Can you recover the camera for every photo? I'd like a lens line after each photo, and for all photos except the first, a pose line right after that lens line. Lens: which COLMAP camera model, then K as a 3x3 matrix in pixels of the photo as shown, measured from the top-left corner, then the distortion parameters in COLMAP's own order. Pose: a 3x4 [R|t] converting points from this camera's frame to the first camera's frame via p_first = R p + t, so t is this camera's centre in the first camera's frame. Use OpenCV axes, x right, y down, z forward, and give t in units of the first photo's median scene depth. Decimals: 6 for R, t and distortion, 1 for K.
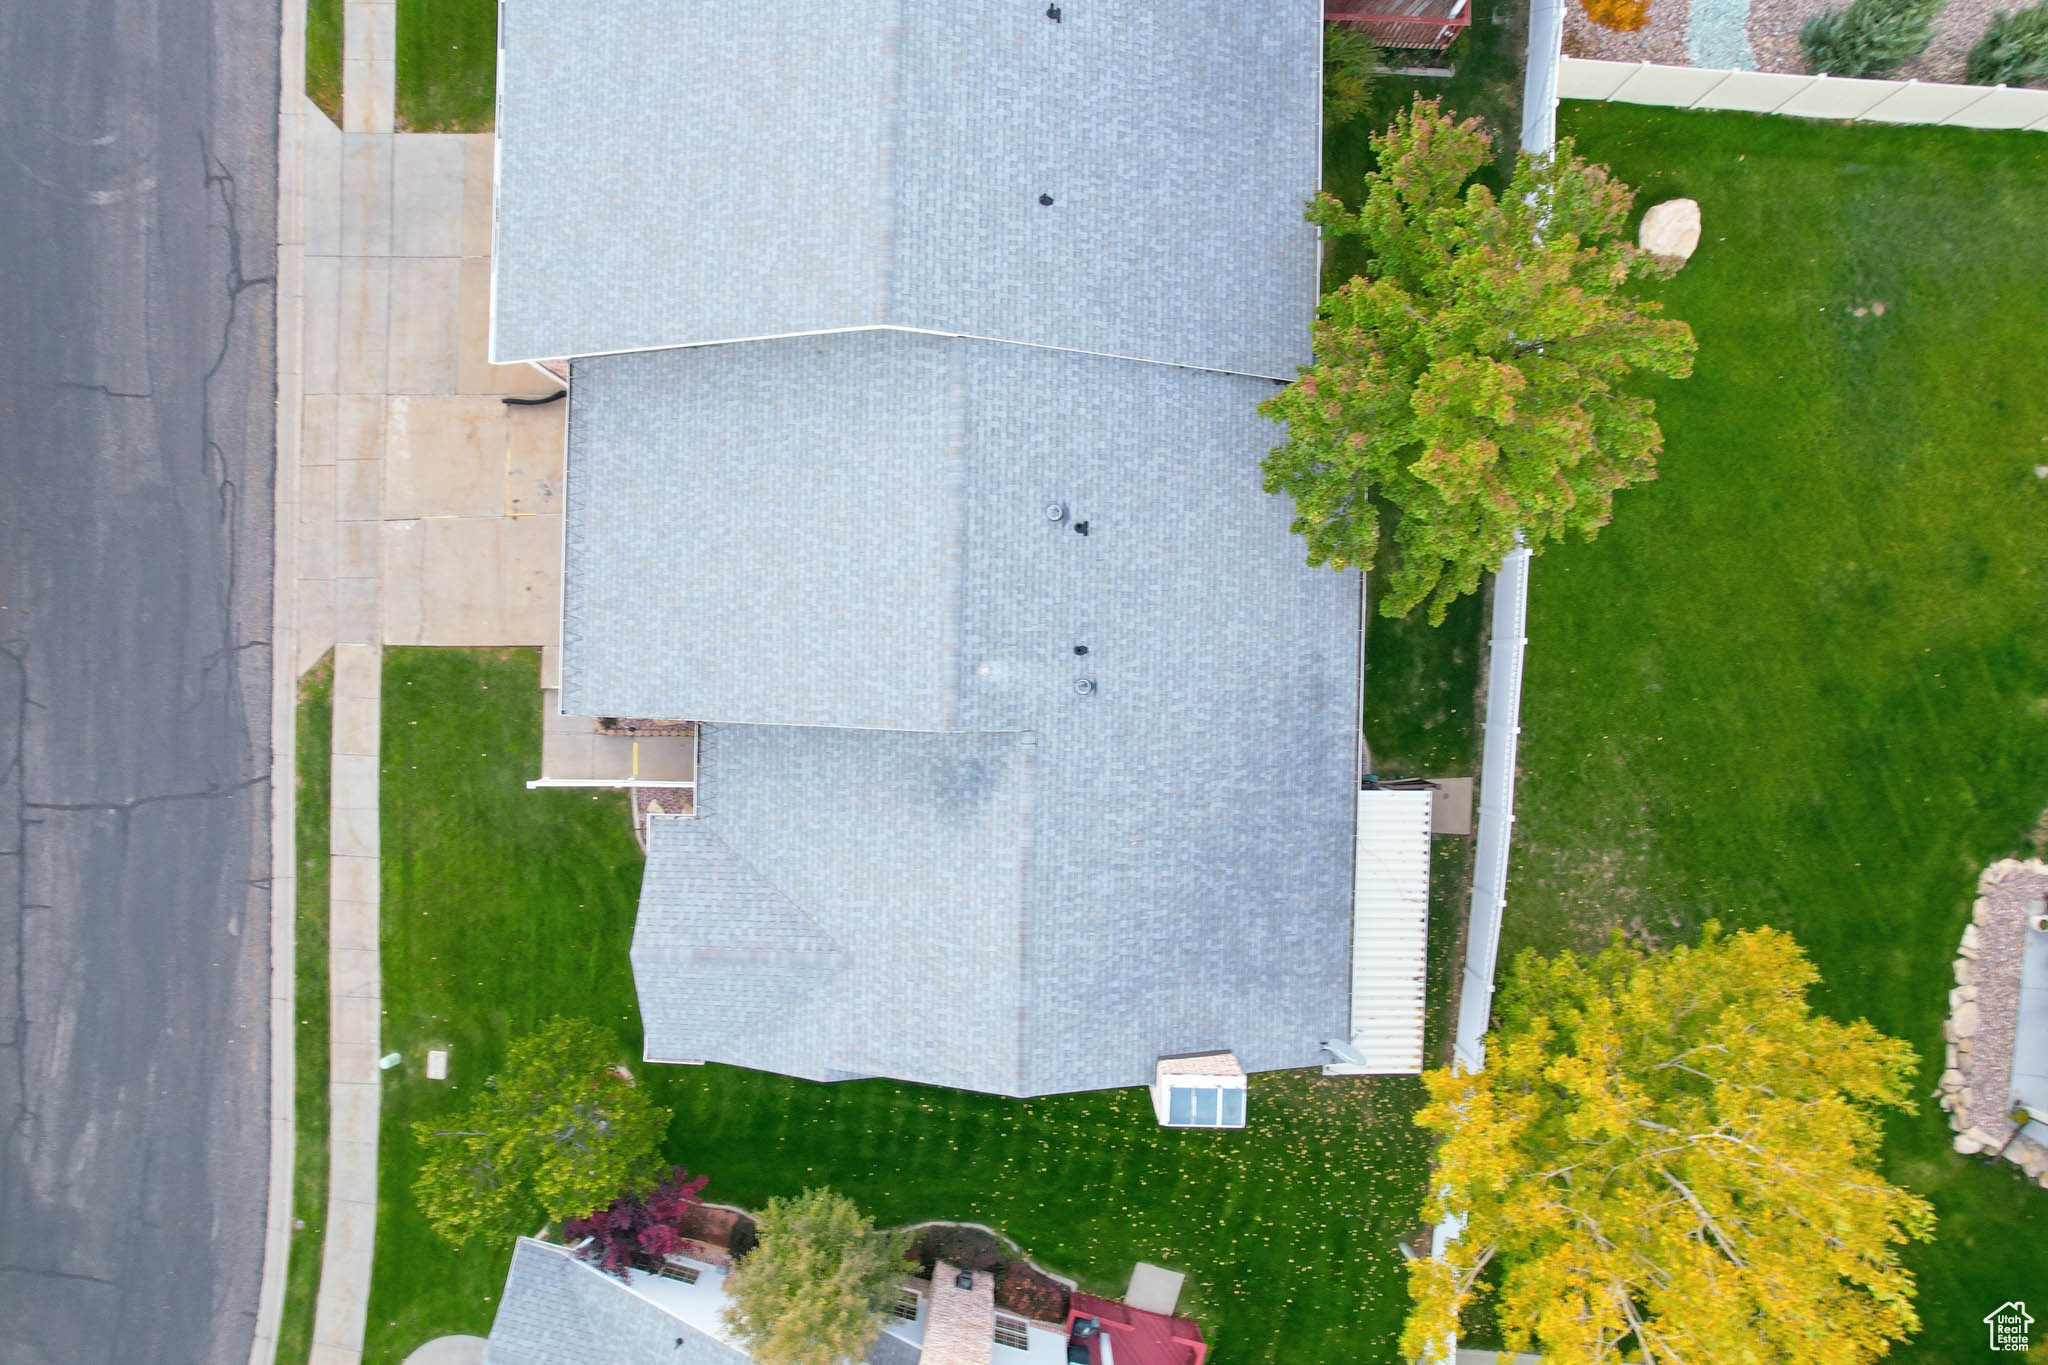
lens RADIAL K [[1315.9, 0, 1024.3], [0, 1315.9, 679.4], [0, 0, 1]] dist [-0.076891, 0.066520]
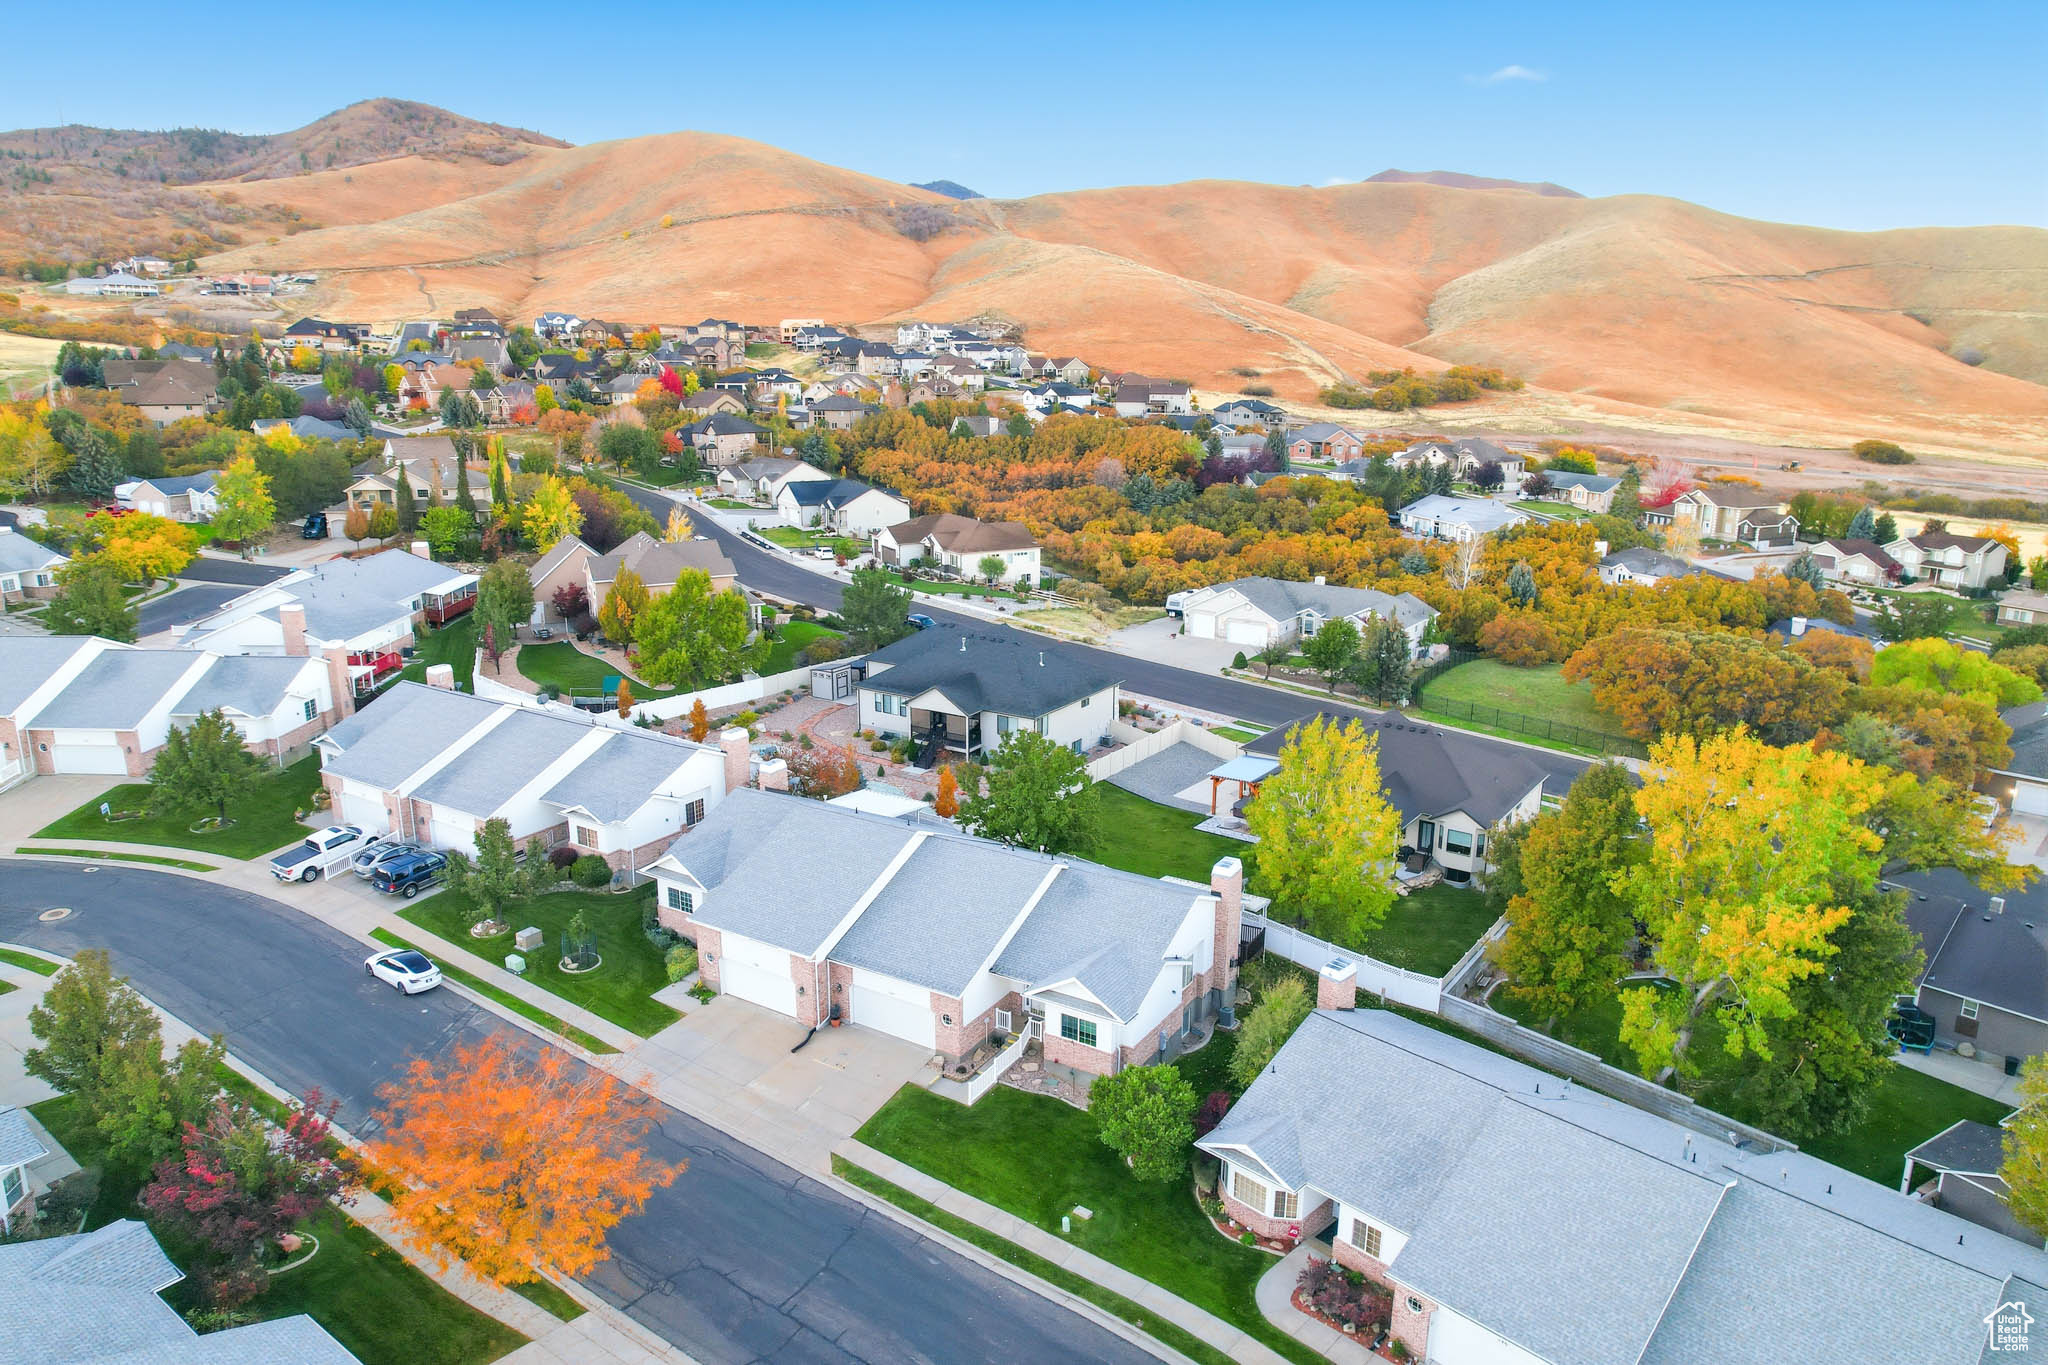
lens RADIAL K [[1315.9, 0, 1020.6], [0, 1315.9, 684.3], [0, 0, 1]] dist [-0.076891, 0.066520]
pose [[0.512361, -0.226364, 0.828400, -1.670532], [0.858705, 0.123134, -0.497457, 0.949078], [0.010602, 0.966229, 0.257468, -0.013727]]
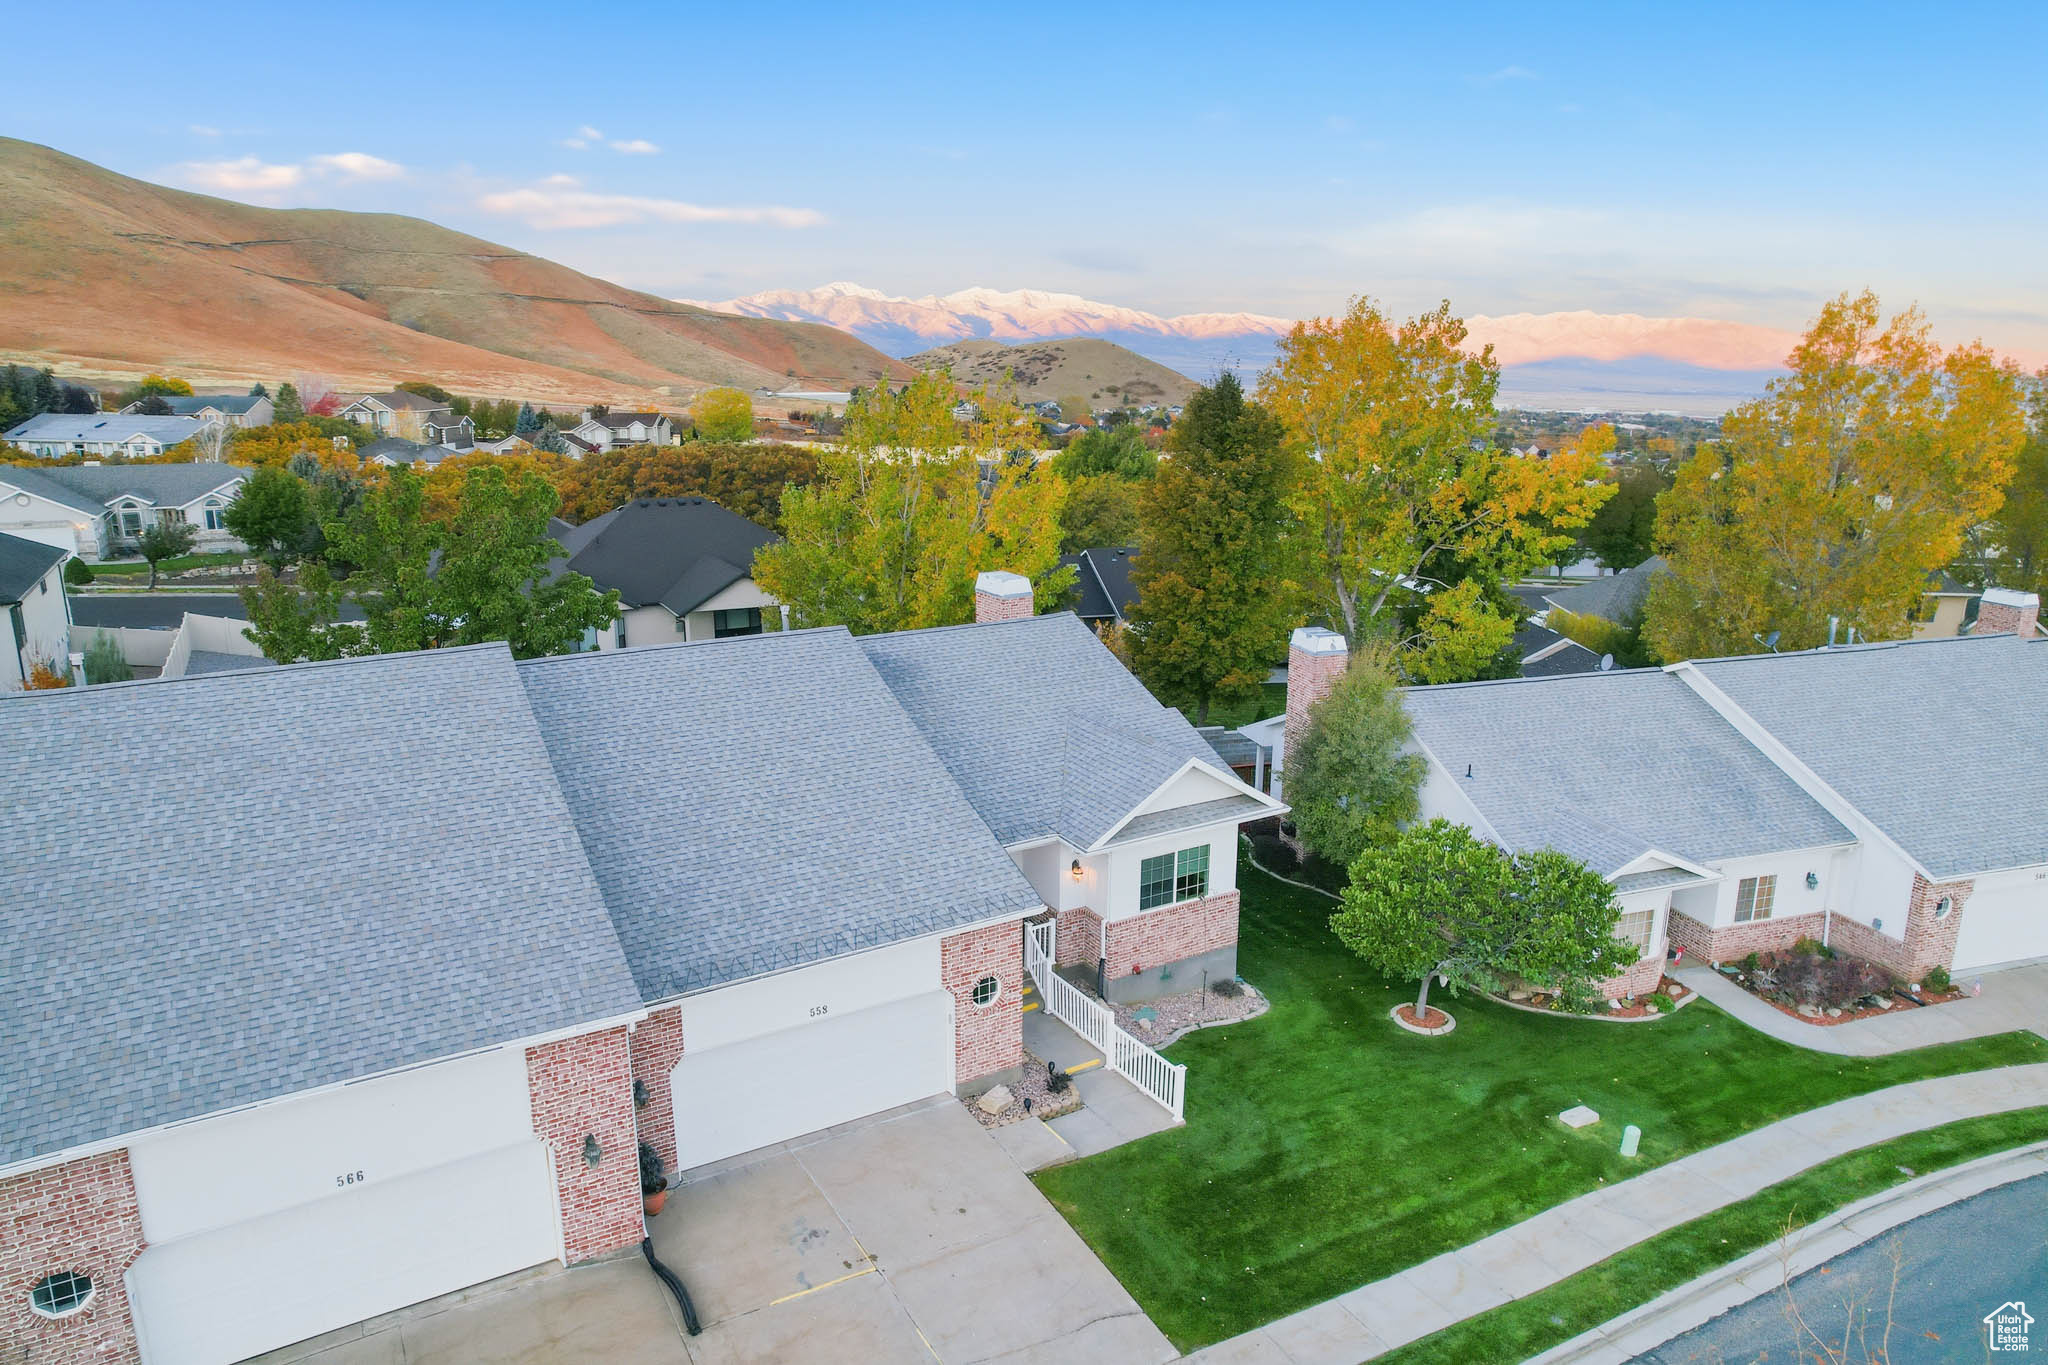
lens RADIAL K [[1315.9, 0, 1026.8], [0, 1315.9, 681.5], [0, 0, 1]] dist [-0.076891, 0.066520]
pose [[-0.531196, -0.220764, 0.817982, -0.857852], [0.847229, -0.131743, 0.514633, -0.337317], [-0.005849, 0.966389, 0.257018, 0.573105]]
